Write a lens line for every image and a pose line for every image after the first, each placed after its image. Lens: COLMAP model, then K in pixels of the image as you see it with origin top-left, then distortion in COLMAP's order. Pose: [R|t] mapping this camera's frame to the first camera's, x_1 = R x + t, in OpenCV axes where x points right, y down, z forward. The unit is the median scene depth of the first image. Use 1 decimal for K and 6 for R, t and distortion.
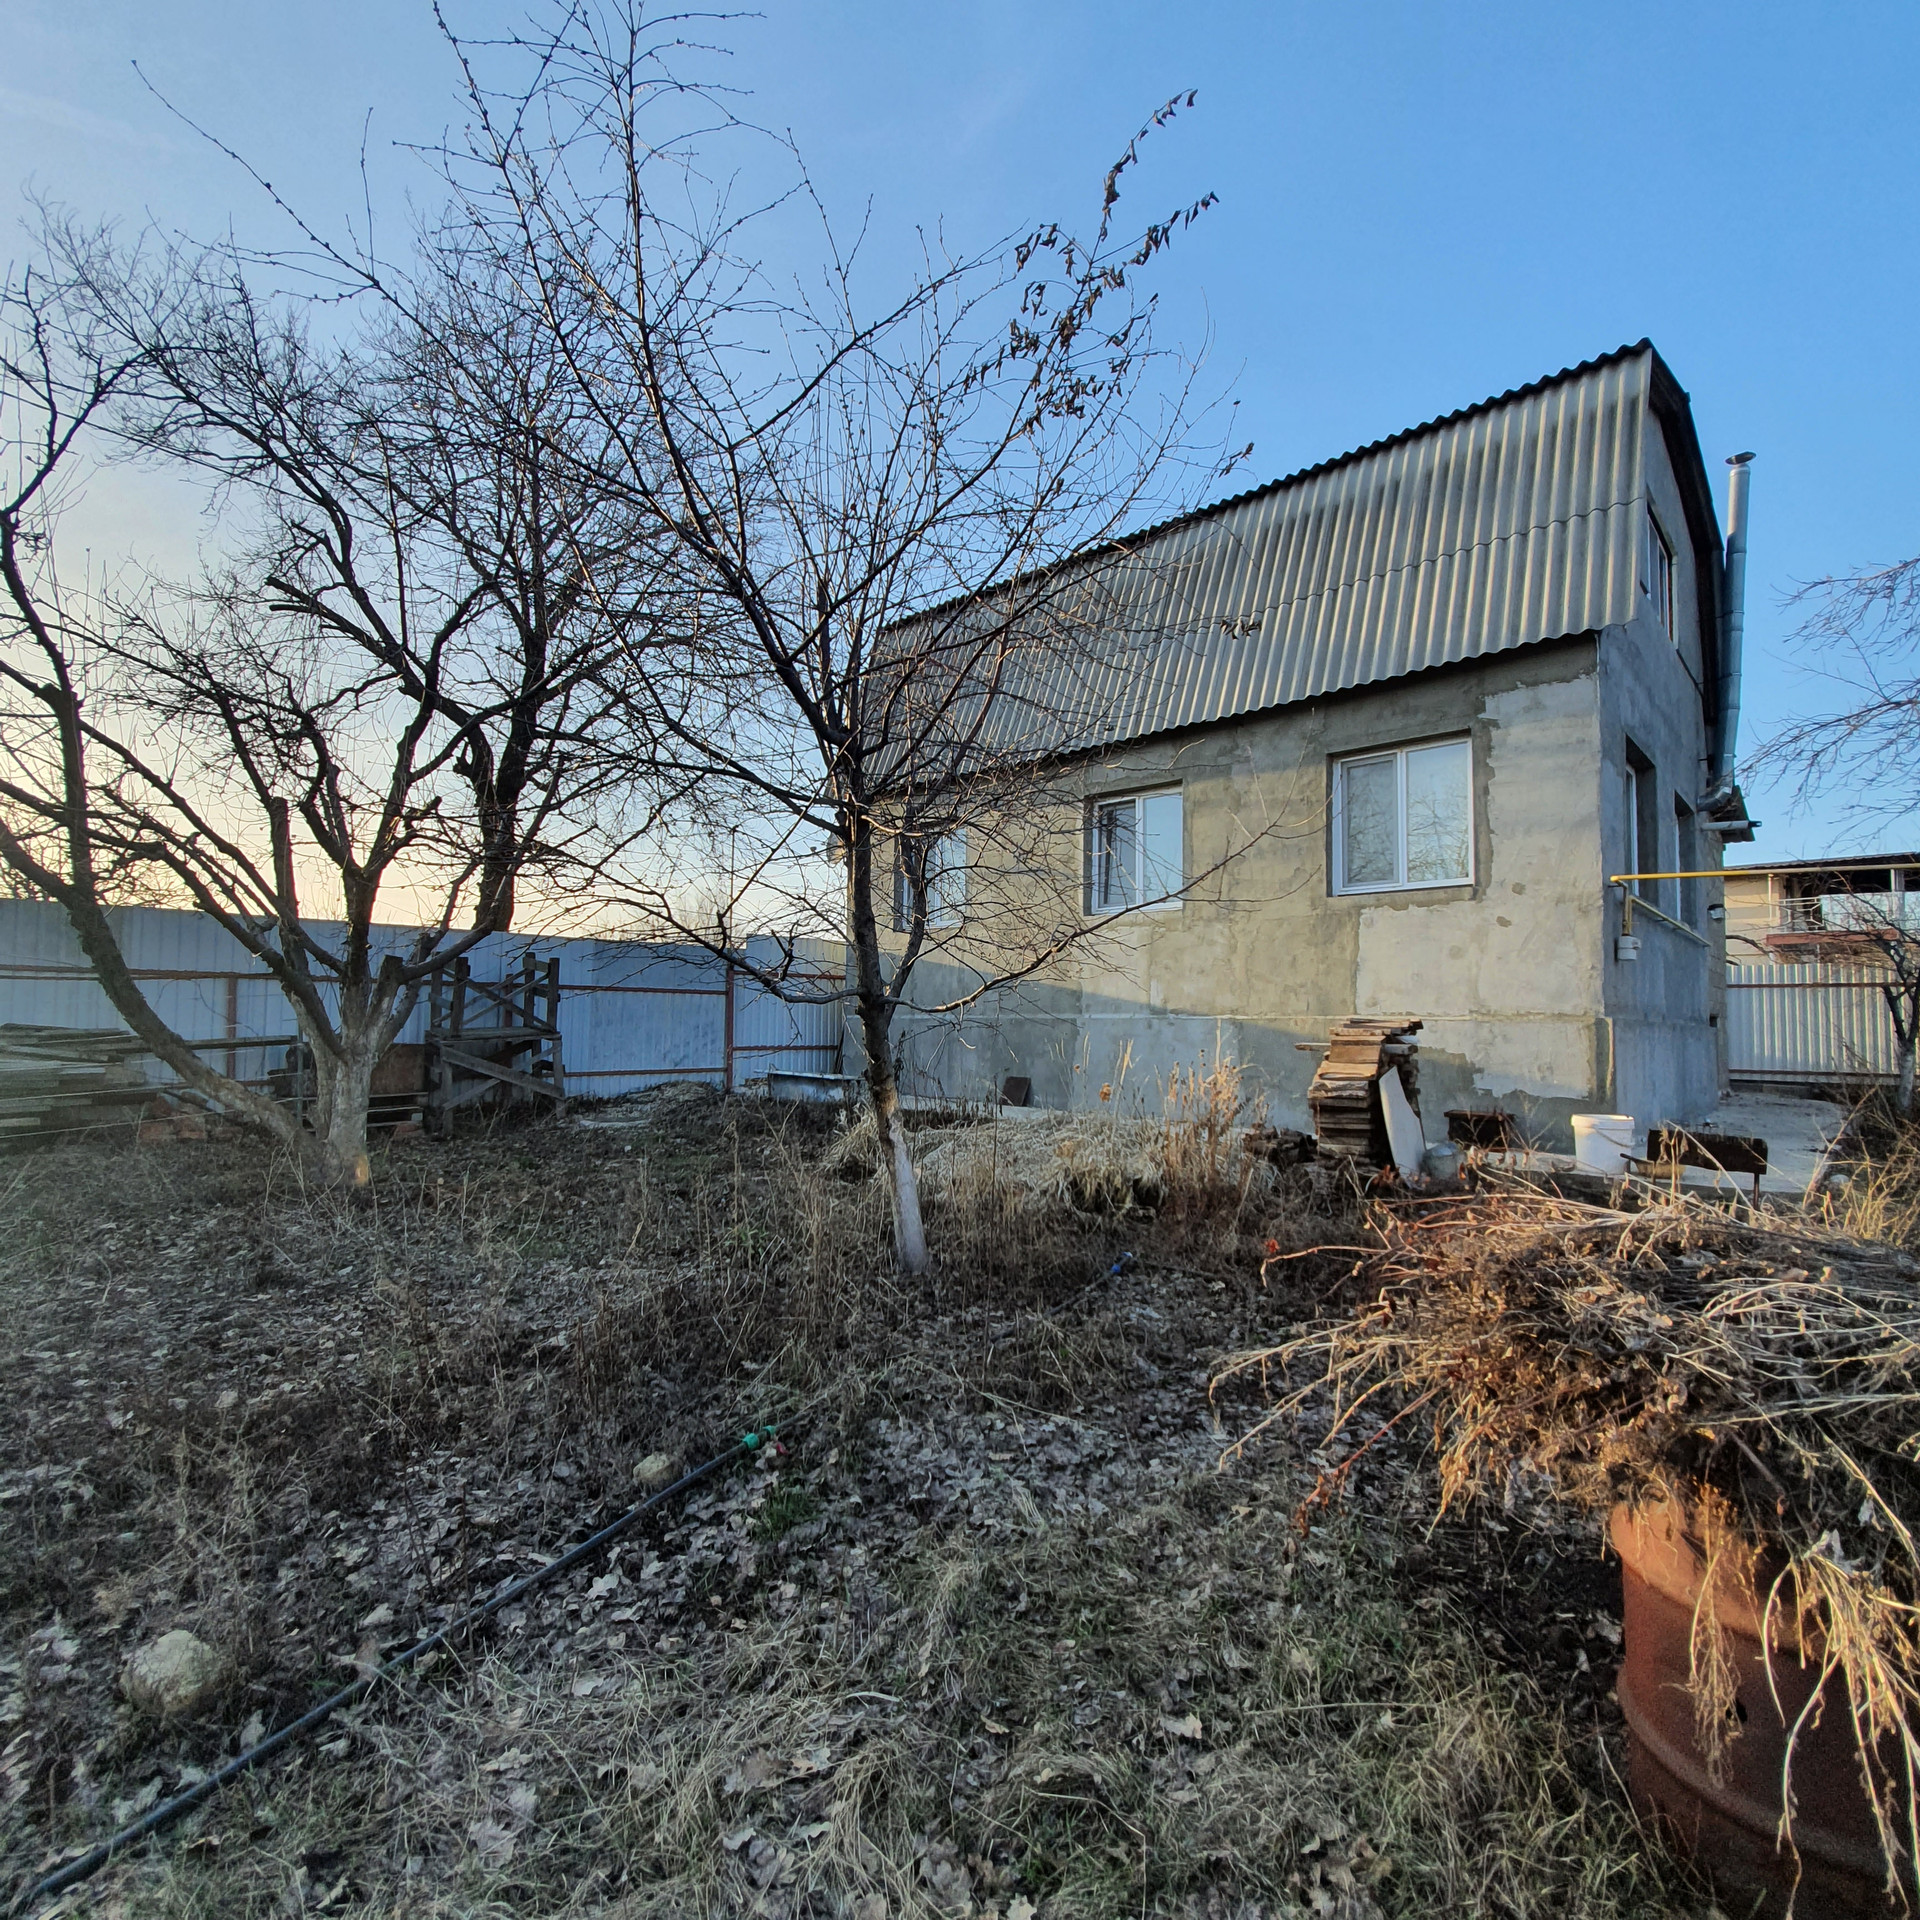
lens RADIAL K [[995.8, 0, 948.6], [0, 995.8, 975.3], [0, 0, 1]] dist [0.000959, 0.000626]
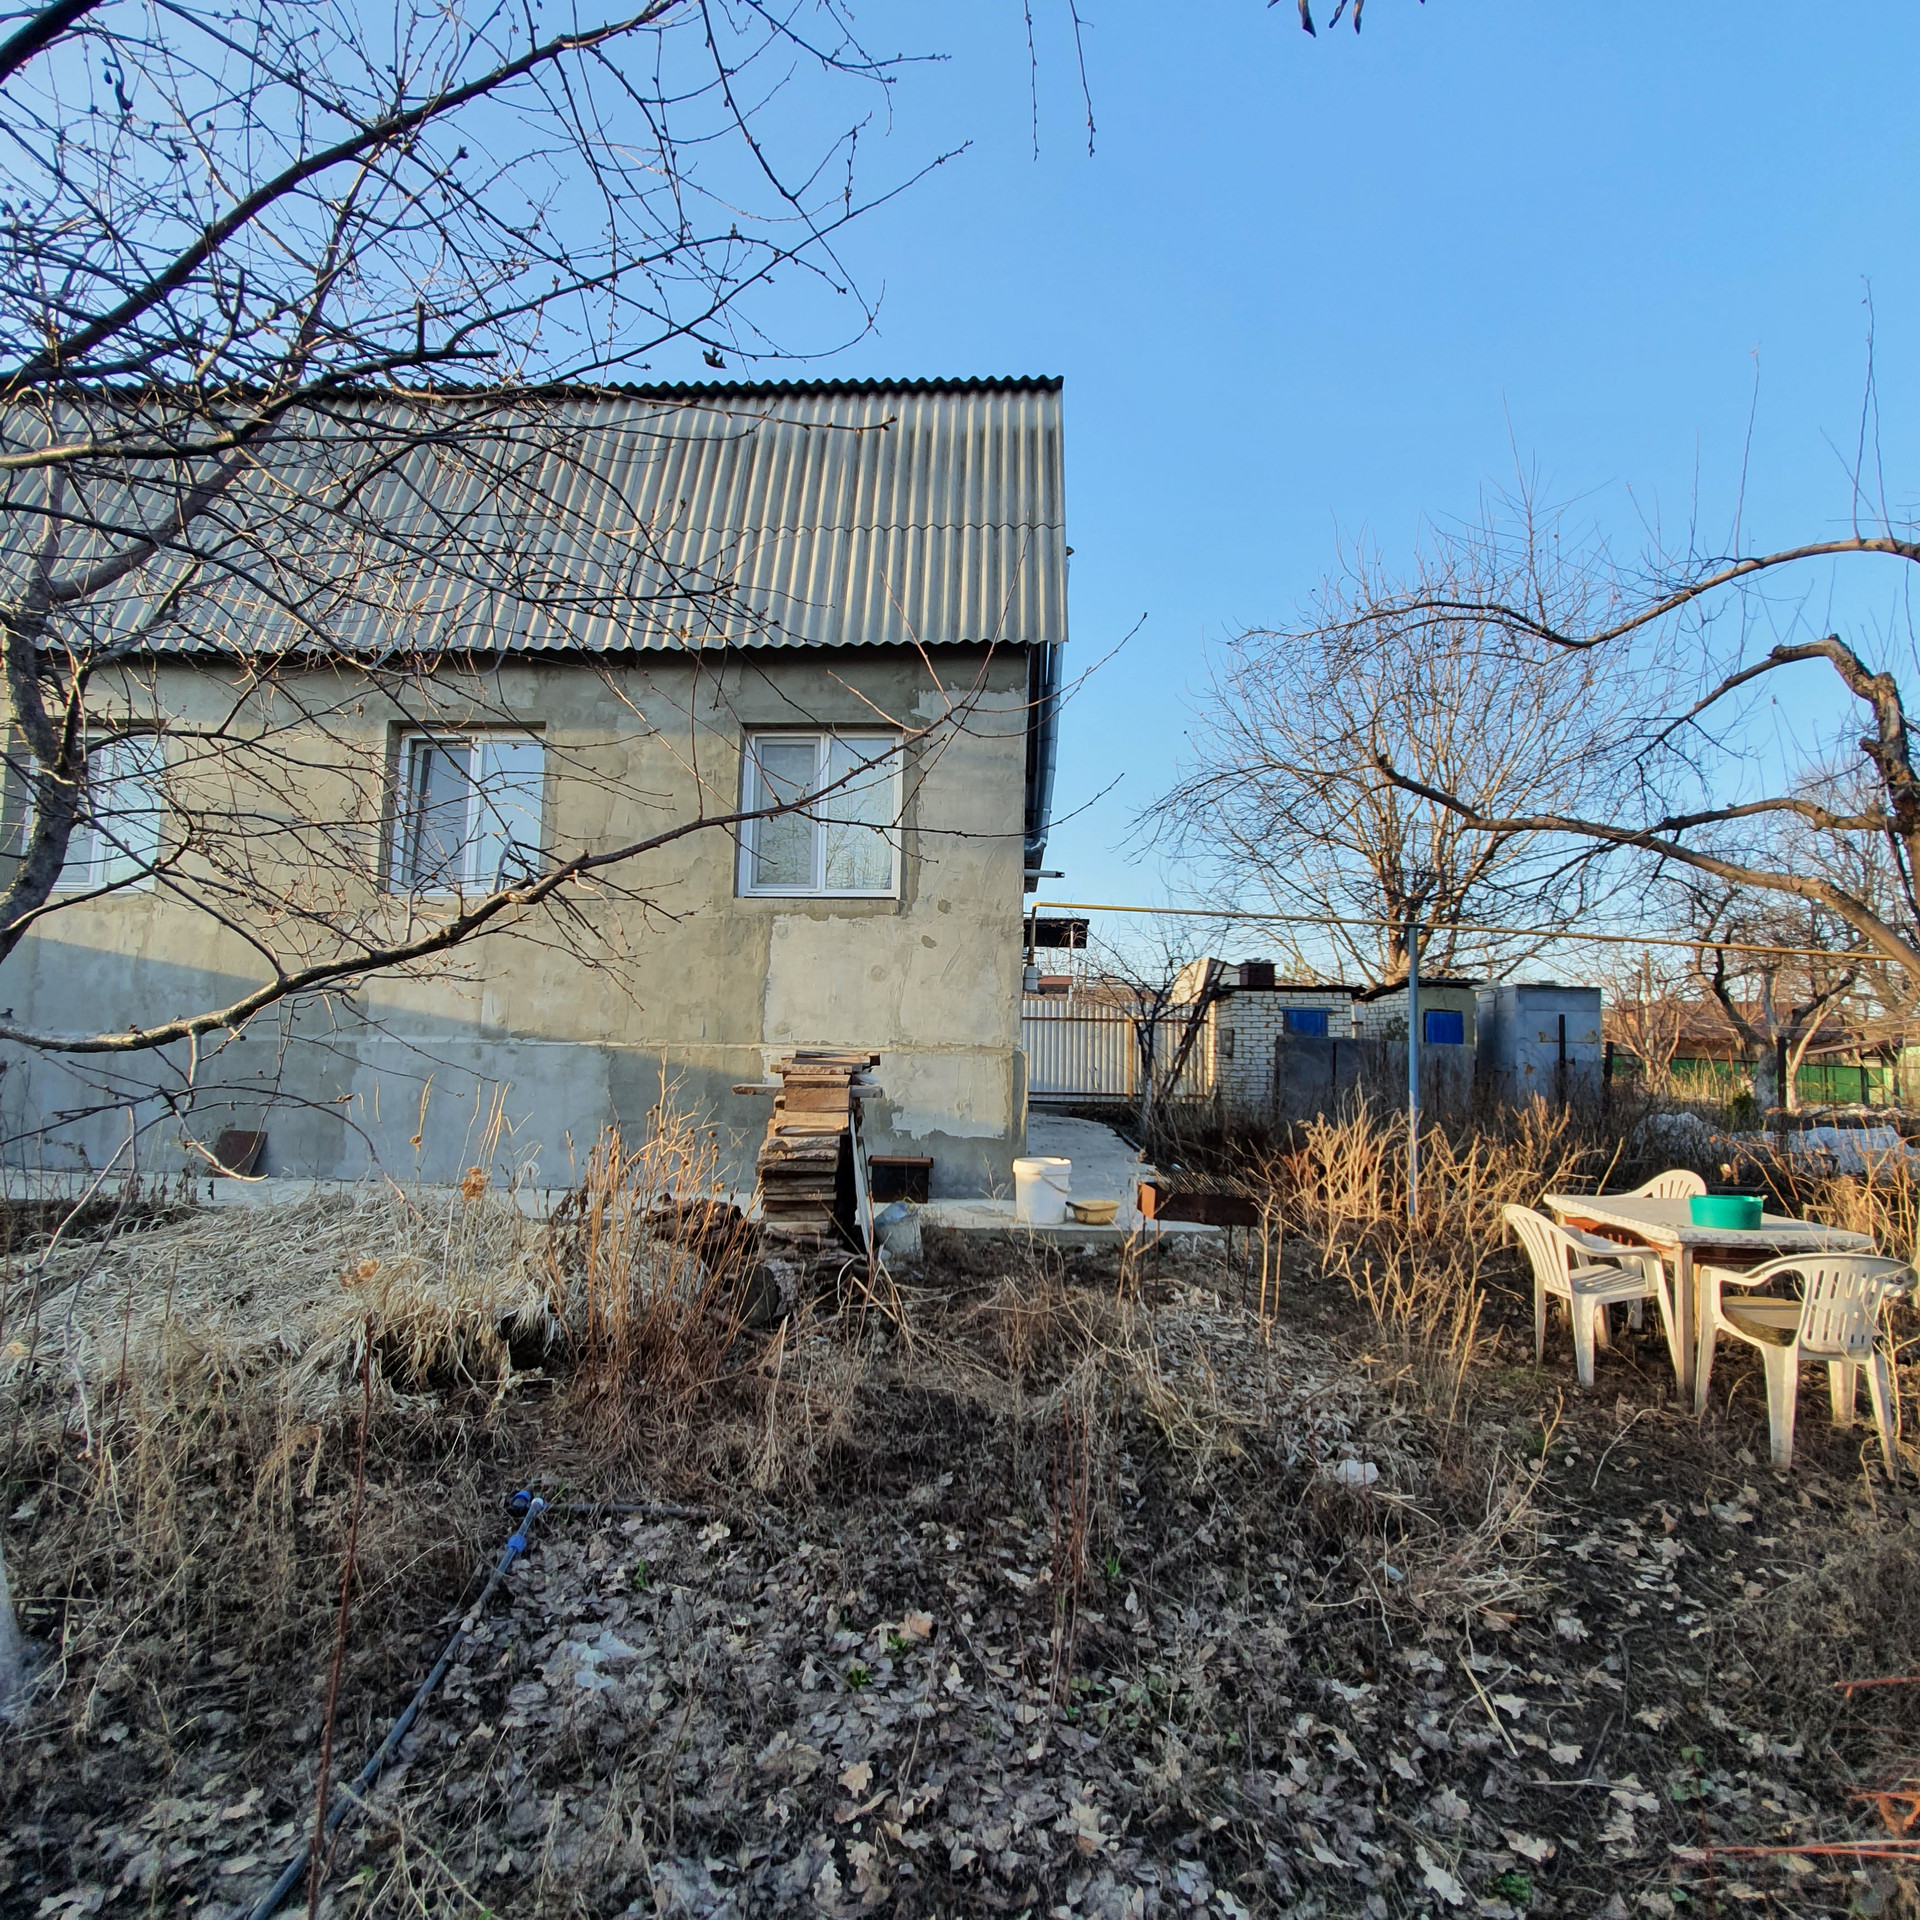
lens RADIAL K [[995.8, 0, 948.6], [0, 995.8, 975.3], [0, 0, 1]] dist [0.000959, 0.000626]
pose [[0.762185, 0.054321, 0.645076, -0.006864], [-0.042940, 0.998521, -0.033349, 0.004893], [-0.645933, -0.002281, 0.763390, 0.296361]]
